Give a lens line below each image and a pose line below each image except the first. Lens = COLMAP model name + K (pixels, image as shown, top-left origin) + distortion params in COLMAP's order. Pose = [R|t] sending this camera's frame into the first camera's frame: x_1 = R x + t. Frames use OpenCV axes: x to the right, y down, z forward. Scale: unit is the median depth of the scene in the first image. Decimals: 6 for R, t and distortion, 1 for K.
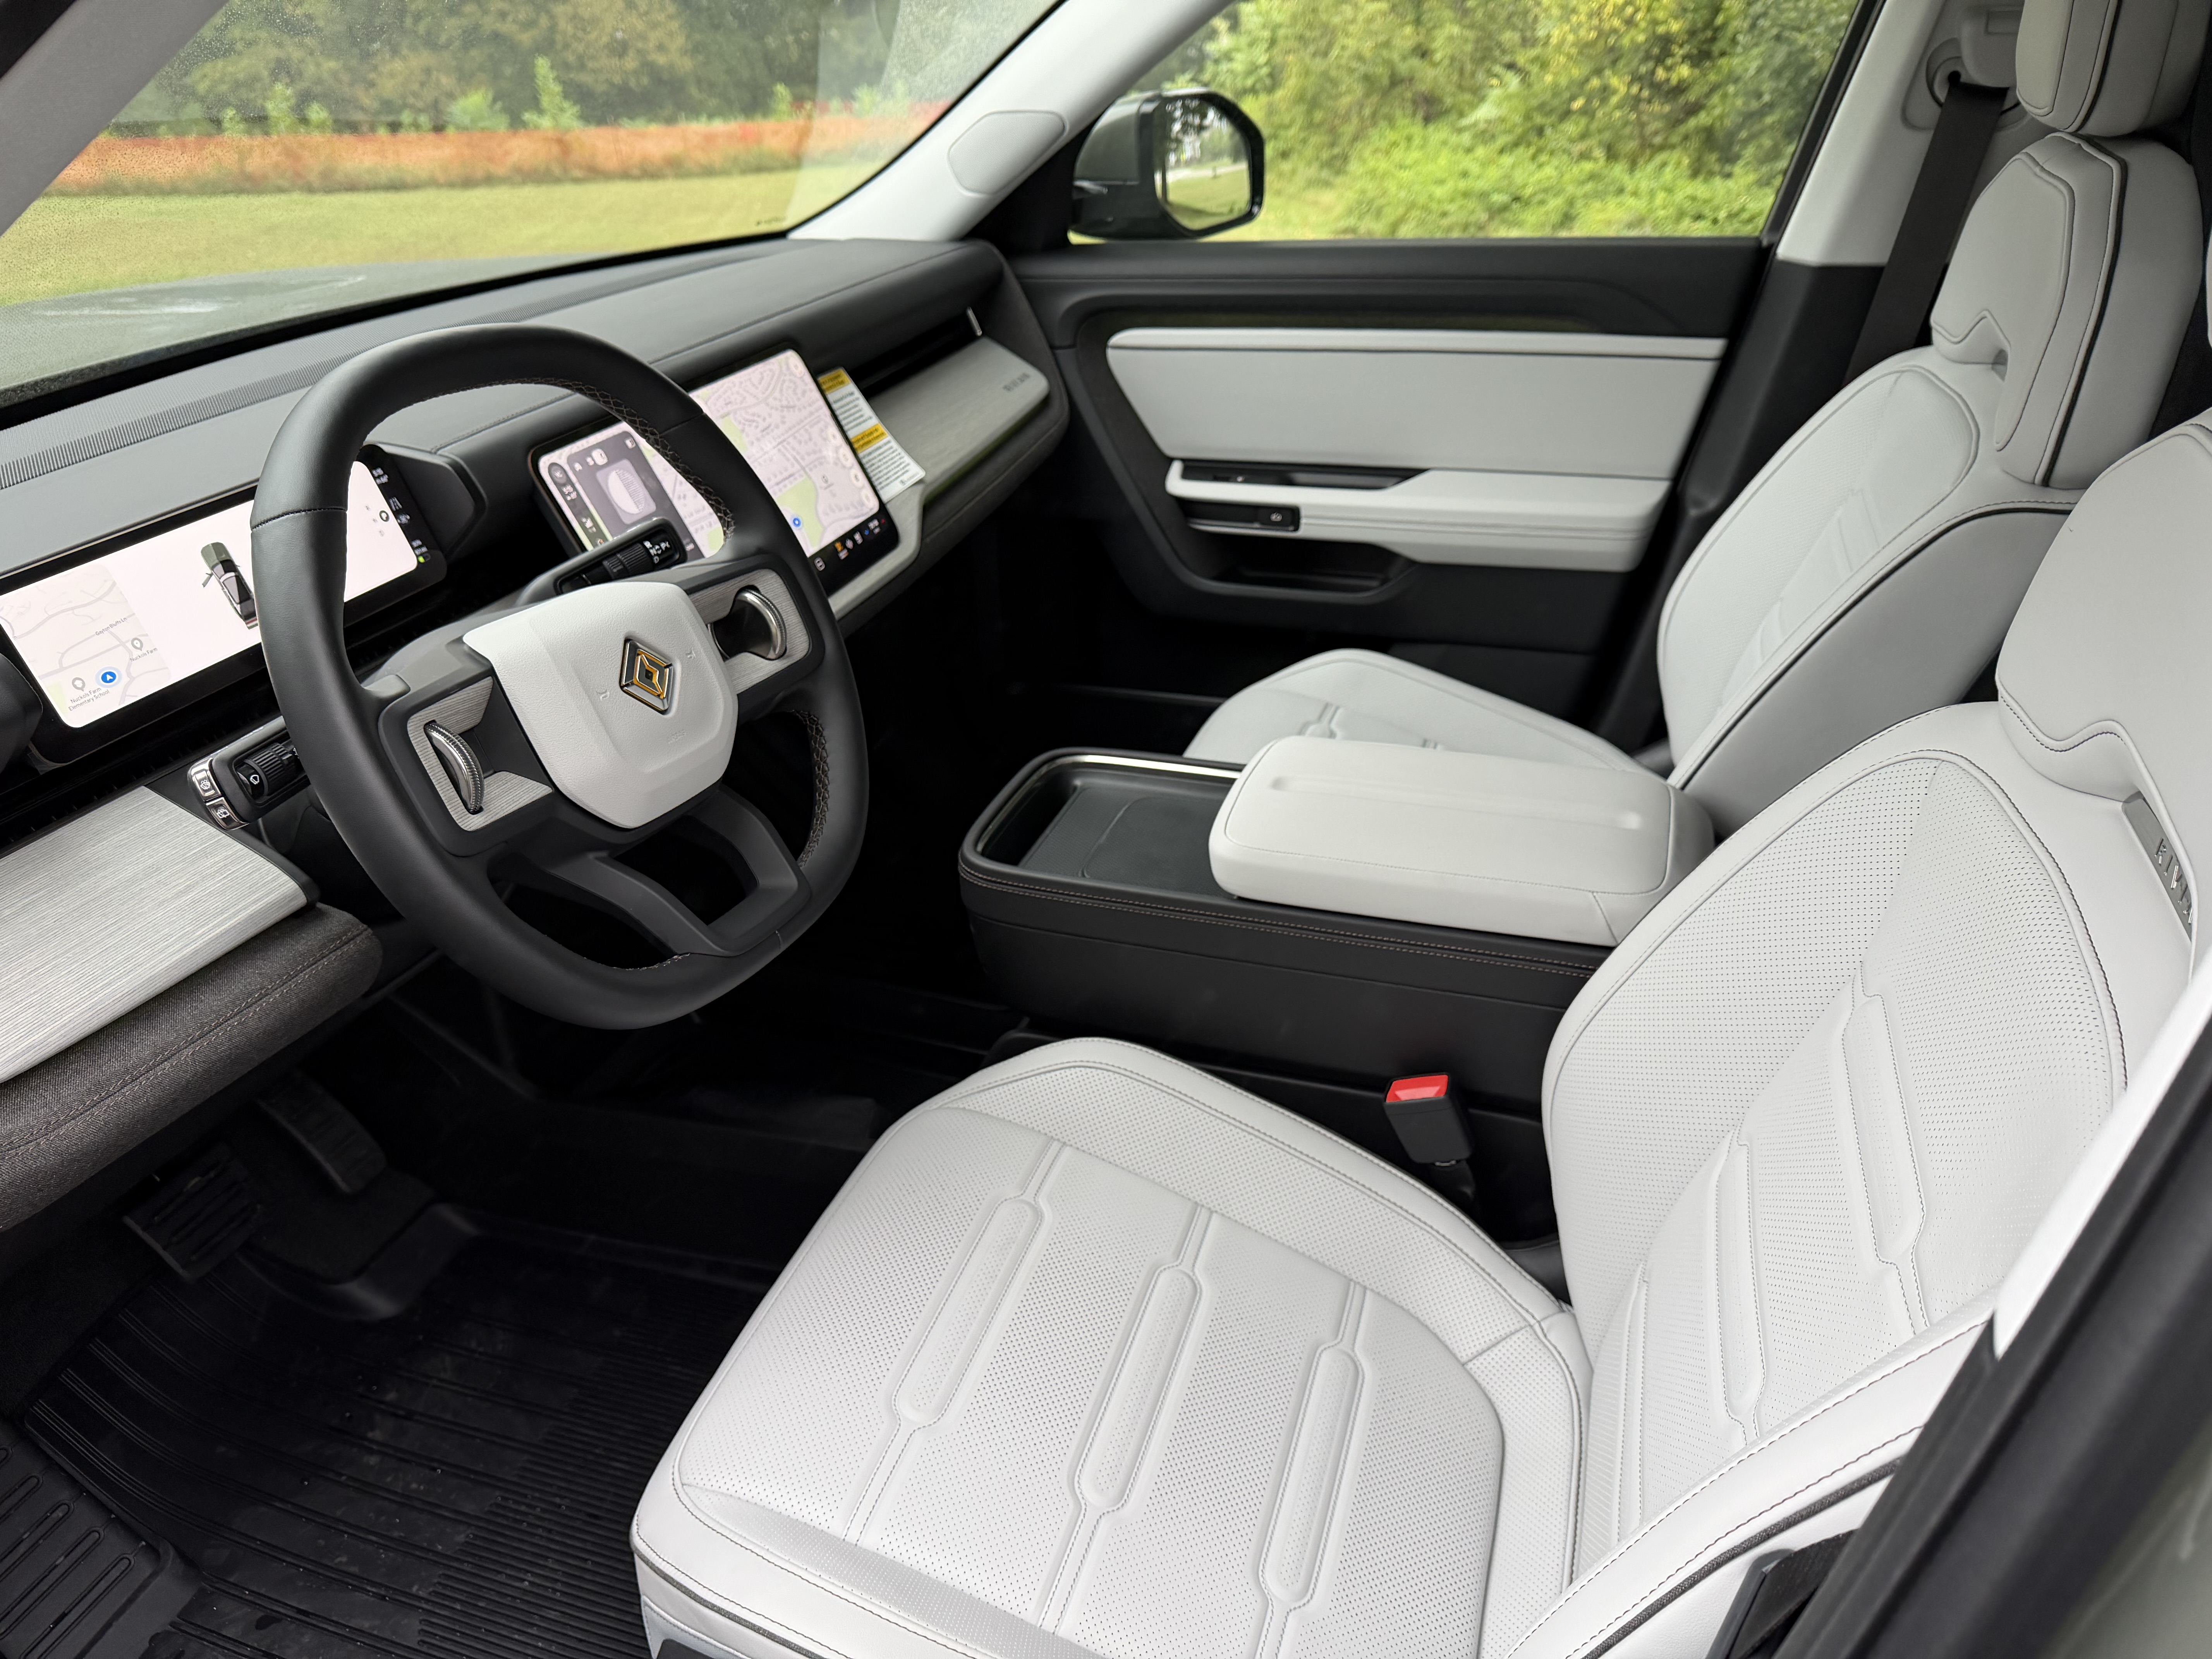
lens RADIAL K [[1532.0, 0, 1037.5], [0, 1532.0, 880.2], [0, 0, 1]] dist [0.038178, -0.042488]
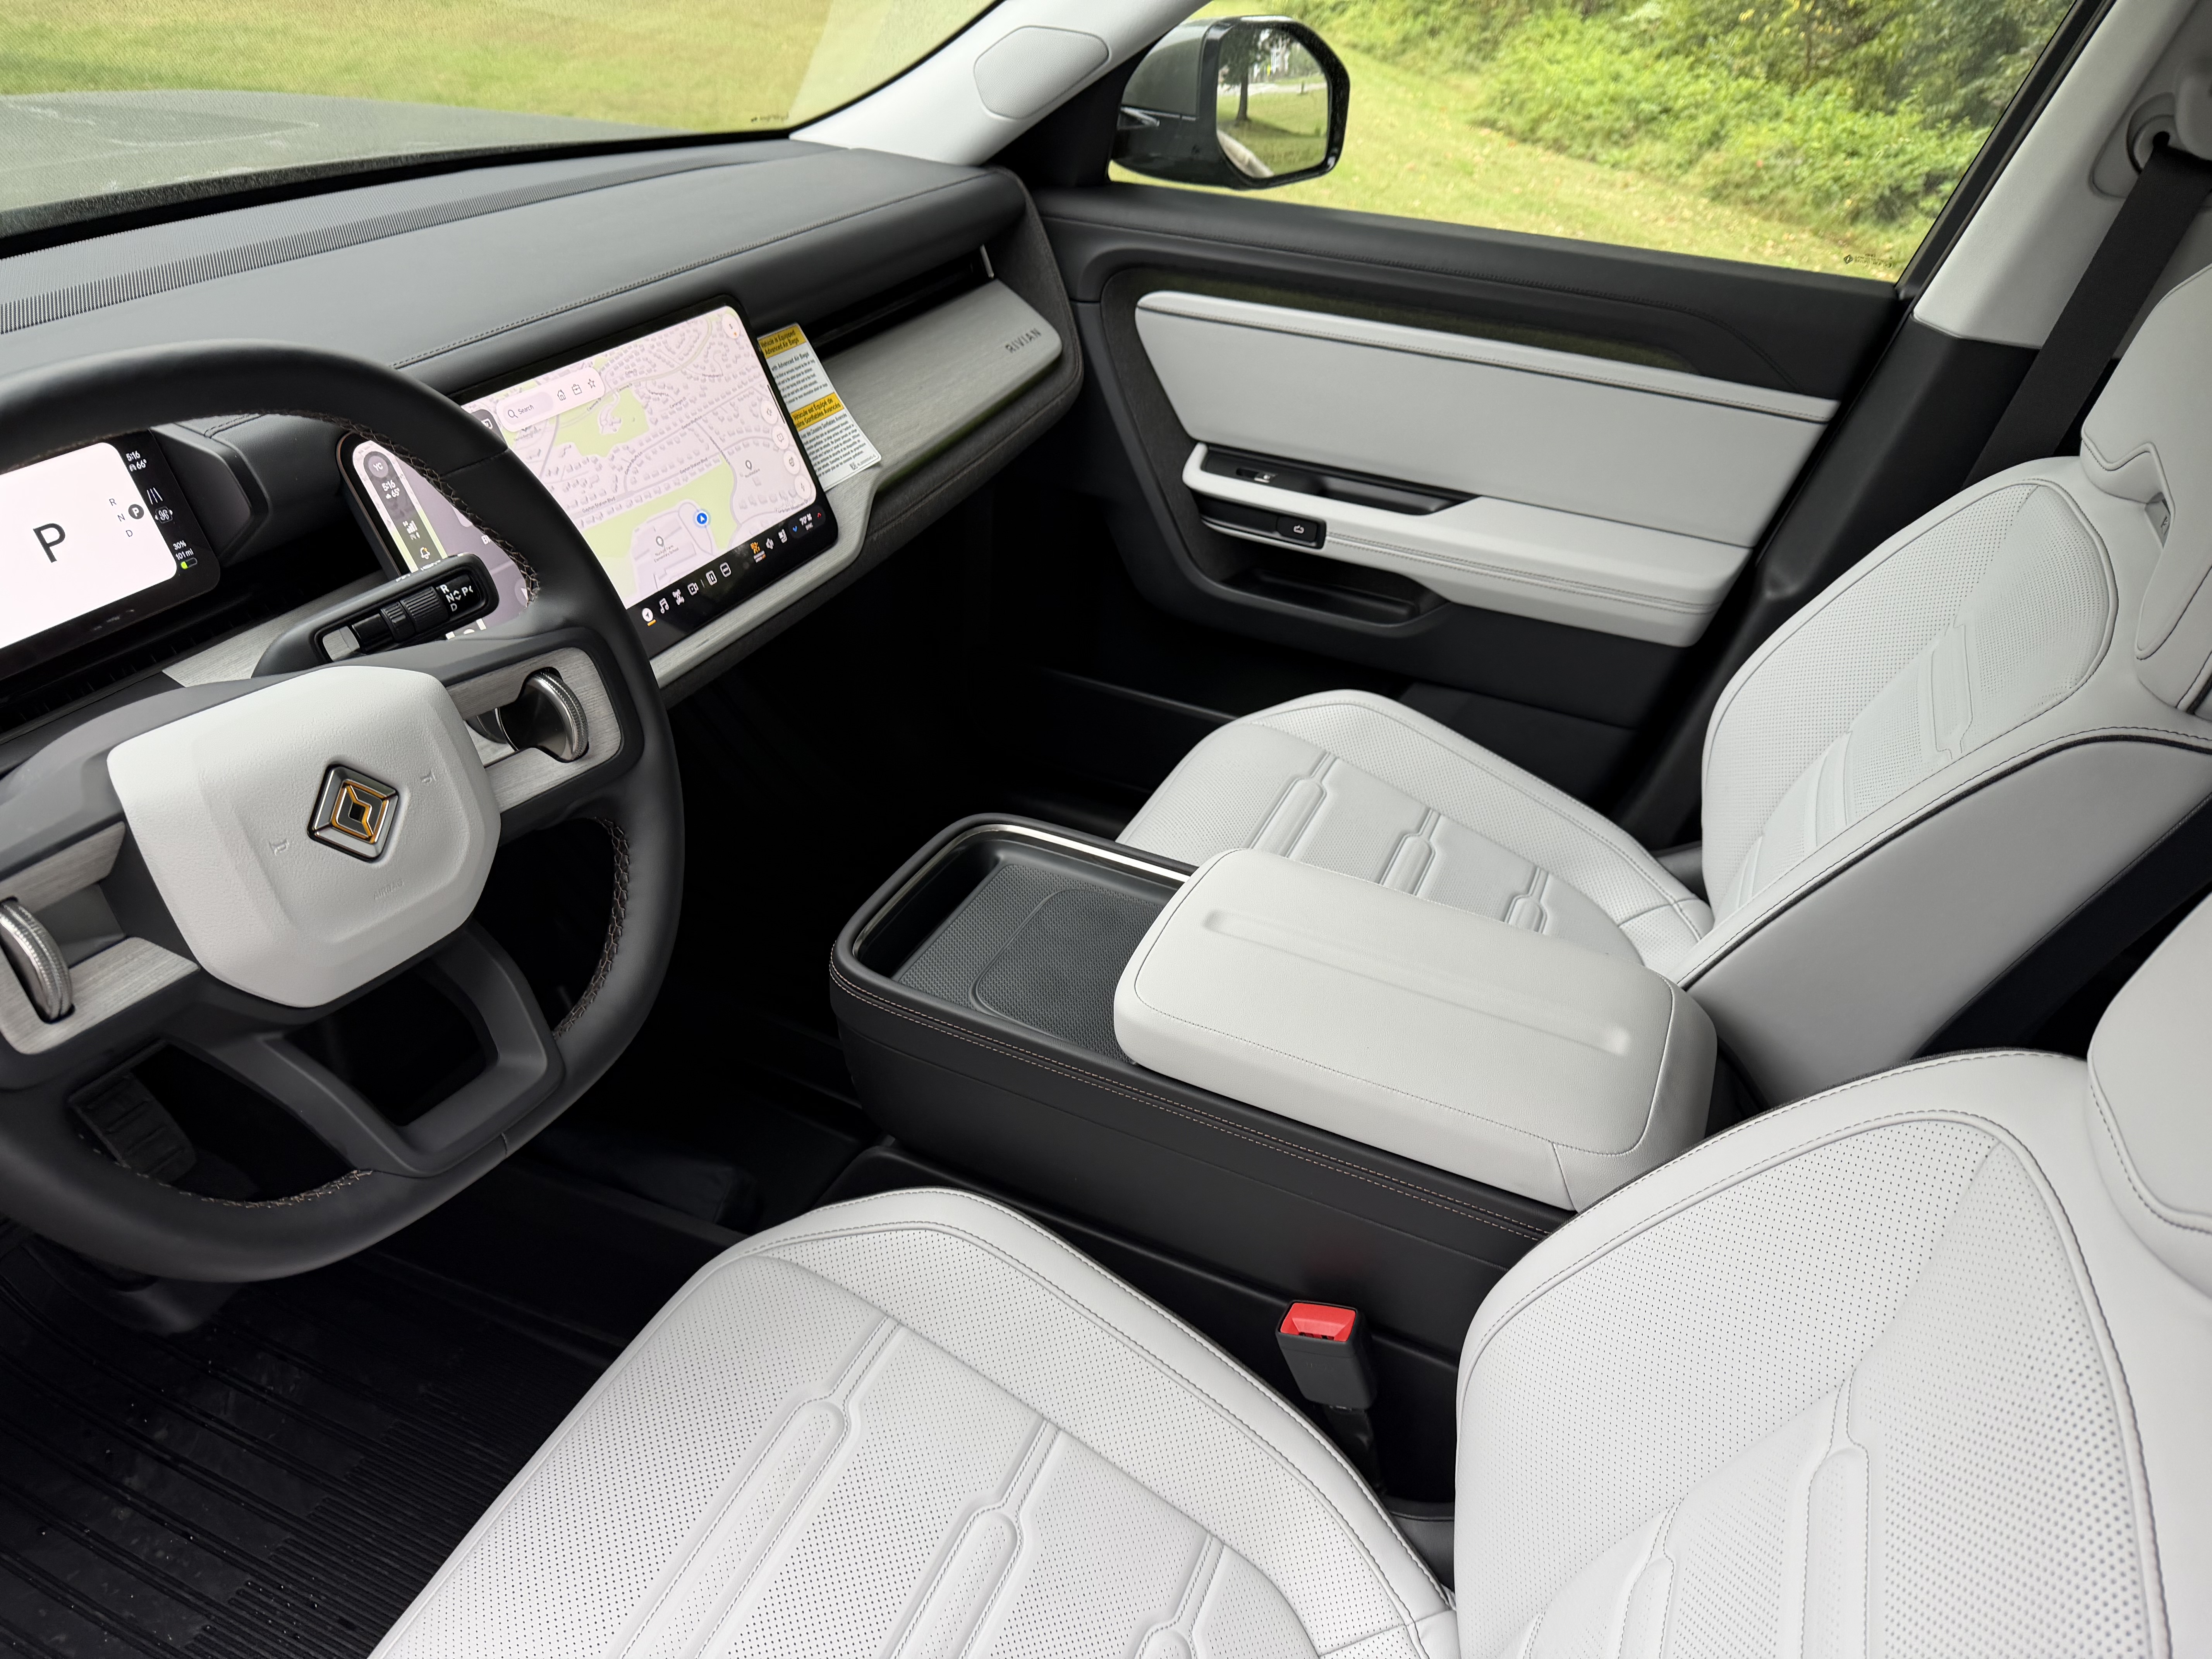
lens RADIAL K [[1515.3, 0, 1057.2], [0, 1515.3, 831.7], [0, 0, 1]] dist [0.009617, -0.011557]
pose [[0.991876, 0.125760, -0.019134, 0.066389], [-0.124090, 0.989657, 0.071975, -0.129422], [0.027987, -0.069016, 0.997223, 0.139939]]
